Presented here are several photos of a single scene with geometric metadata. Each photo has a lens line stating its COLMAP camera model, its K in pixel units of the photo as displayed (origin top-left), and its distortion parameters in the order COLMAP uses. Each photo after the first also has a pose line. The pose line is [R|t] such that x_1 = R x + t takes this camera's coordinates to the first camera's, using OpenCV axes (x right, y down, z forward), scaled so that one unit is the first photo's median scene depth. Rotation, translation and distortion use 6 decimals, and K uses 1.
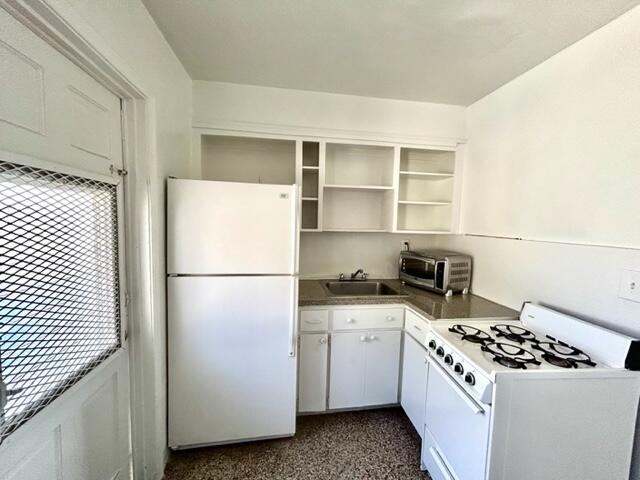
lens RADIAL K [[259.5, 0, 320.0], [0, 259.5, 240.0], [0, 0, 1]] dist [-0.001345, 0.000749]
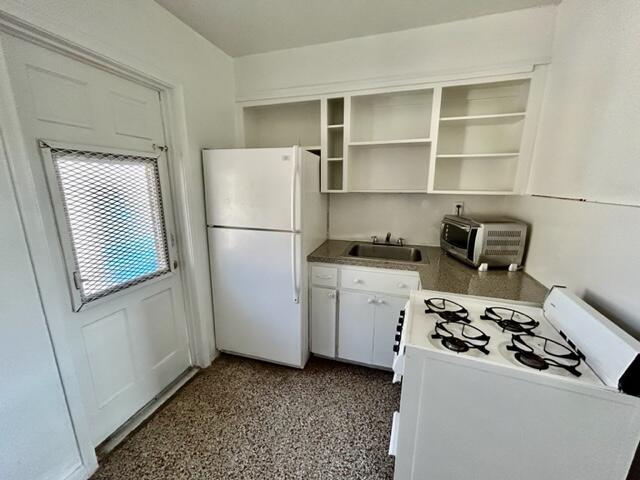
lens RADIAL K [[259.5, 0, 320.0], [0, 259.5, 240.0], [0, 0, 1]] dist [-0.001345, 0.000749]
pose [[0.898475, 0.071836, -0.433107, 0.405608], [-0.012108, 0.990202, 0.139118, 0.012557], [0.438857, -0.119750, 0.890541, 0.052963]]
